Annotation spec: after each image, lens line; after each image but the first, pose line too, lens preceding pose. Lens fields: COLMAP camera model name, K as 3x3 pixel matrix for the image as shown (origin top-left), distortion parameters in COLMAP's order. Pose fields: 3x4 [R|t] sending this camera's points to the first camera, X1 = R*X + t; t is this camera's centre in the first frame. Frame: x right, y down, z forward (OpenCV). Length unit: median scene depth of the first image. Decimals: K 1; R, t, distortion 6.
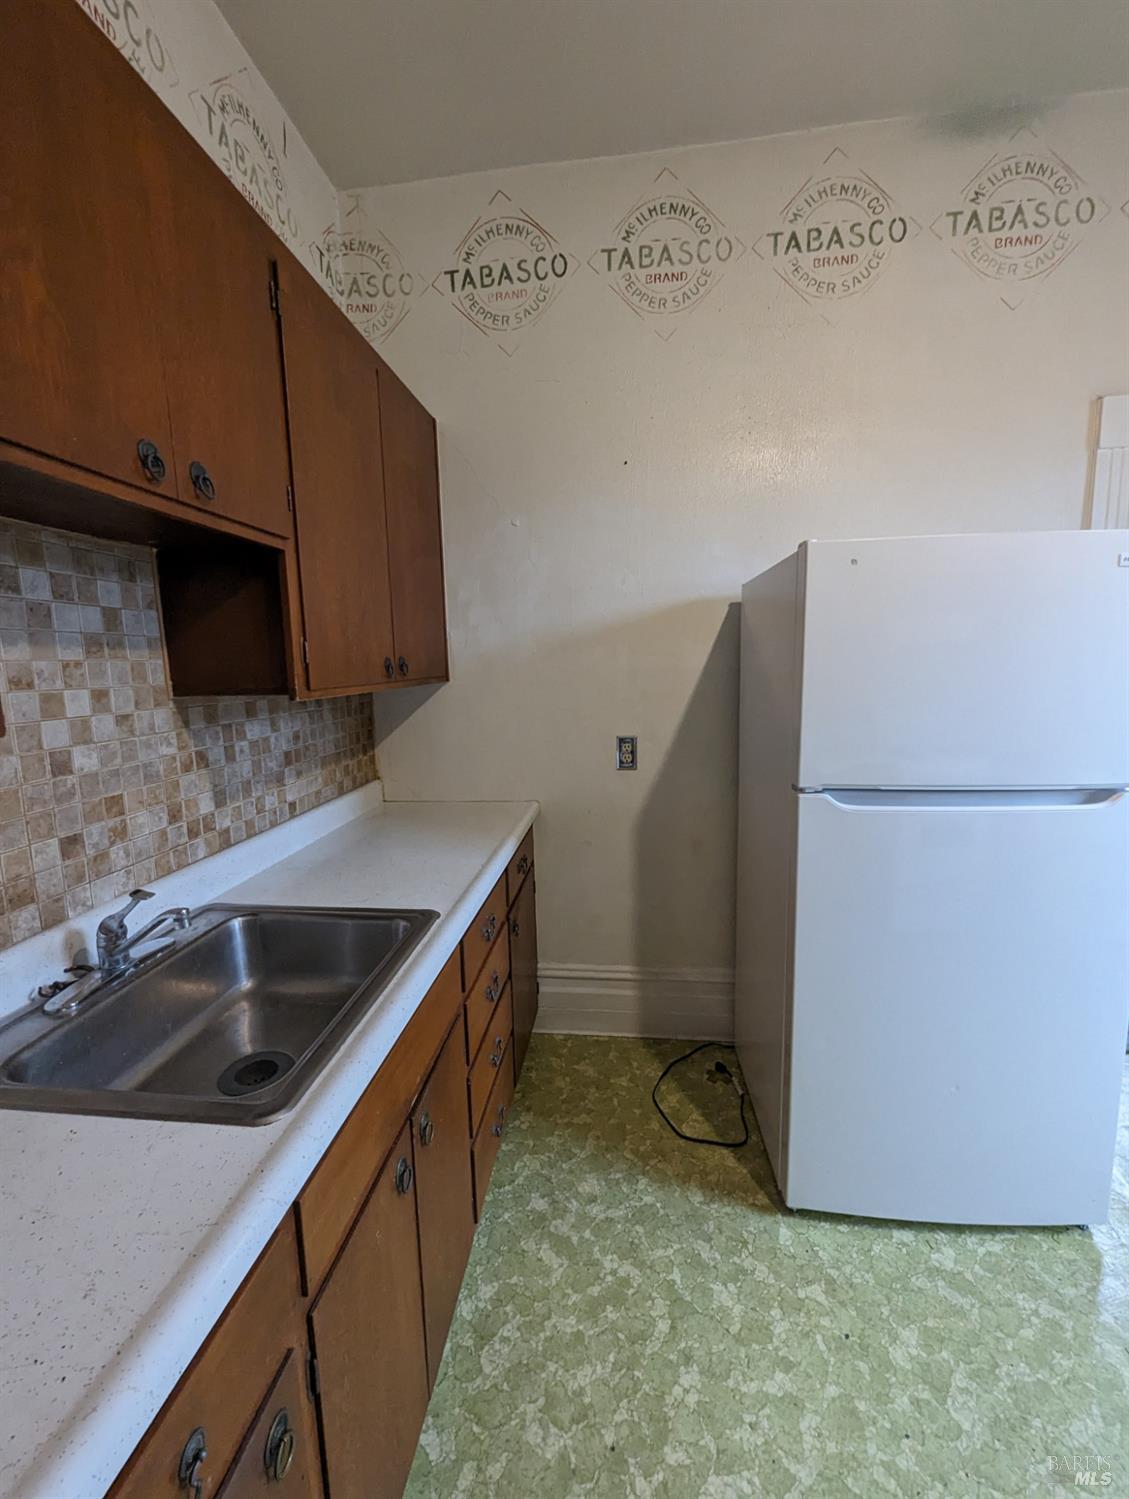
lens RADIAL K [[623.3, 0, 555.8], [0, 623.3, 750.0], [0, 0, 1]] dist [0.007310, -0.004424]
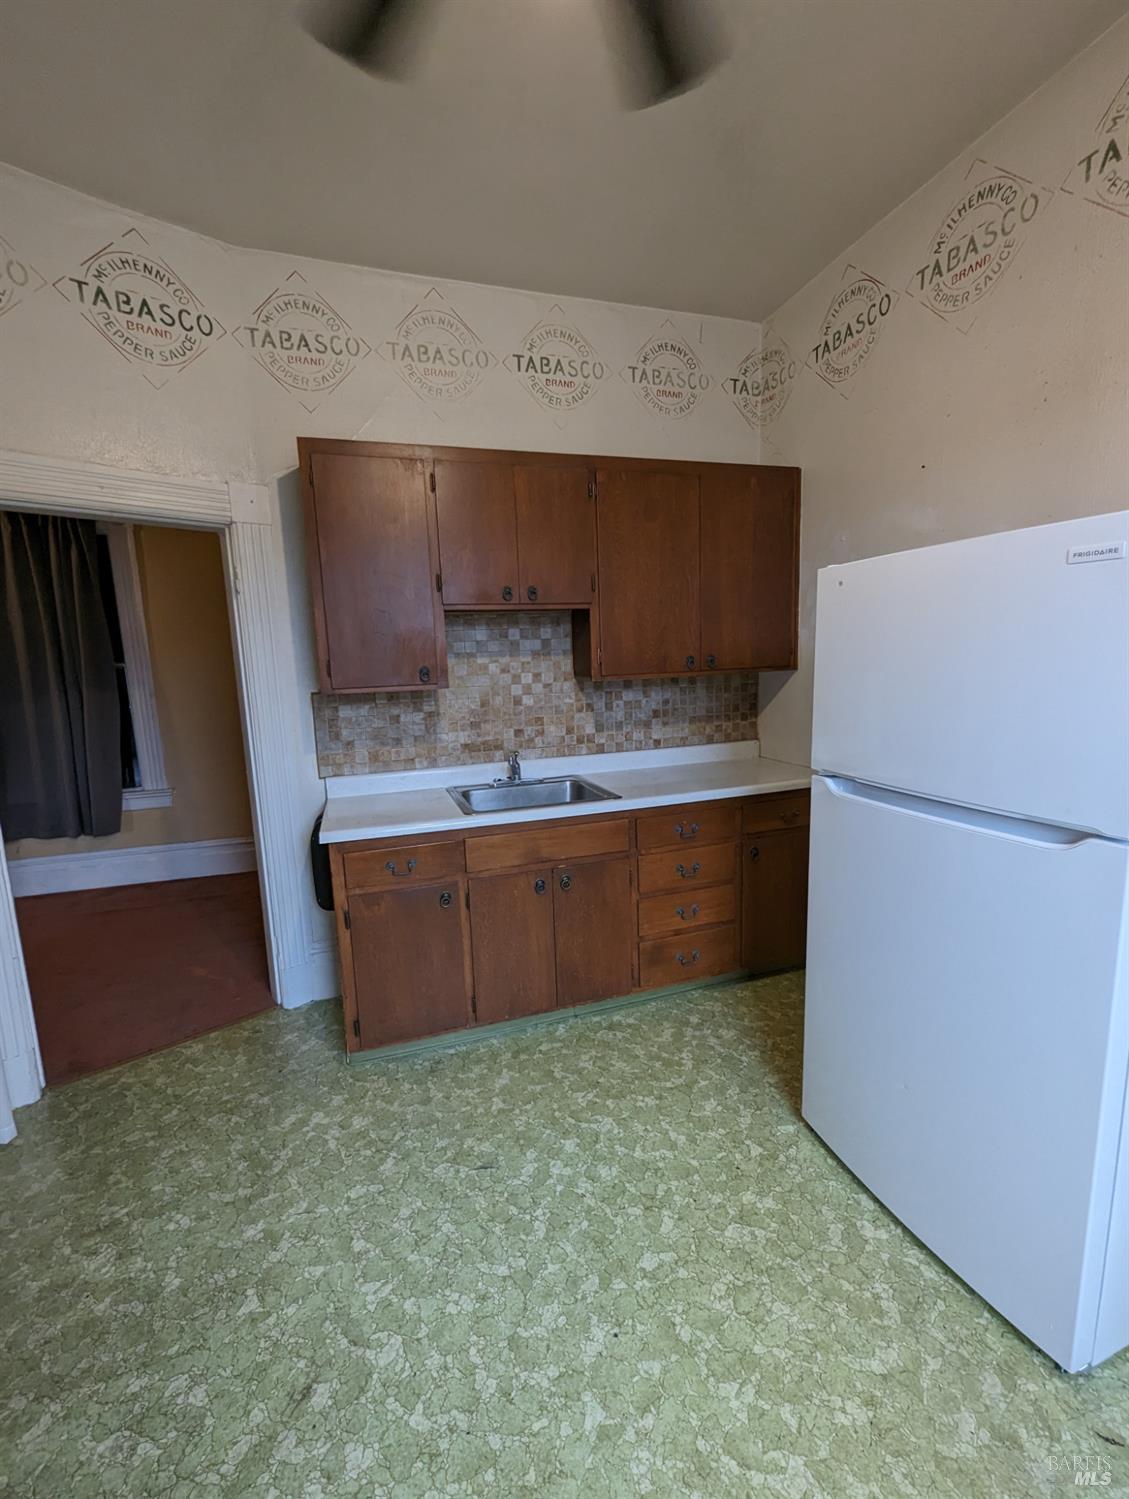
lens RADIAL K [[622.3, 0, 556.5], [0, 622.3, 749.3], [0, 0, 1]] dist [0.001998, -0.001725]
pose [[0.419364, 0.142211, -0.896610, 1.123001], [-0.101152, 0.988824, 0.109525, -0.055216], [0.902165, 0.044763, 0.429062, 0.020617]]
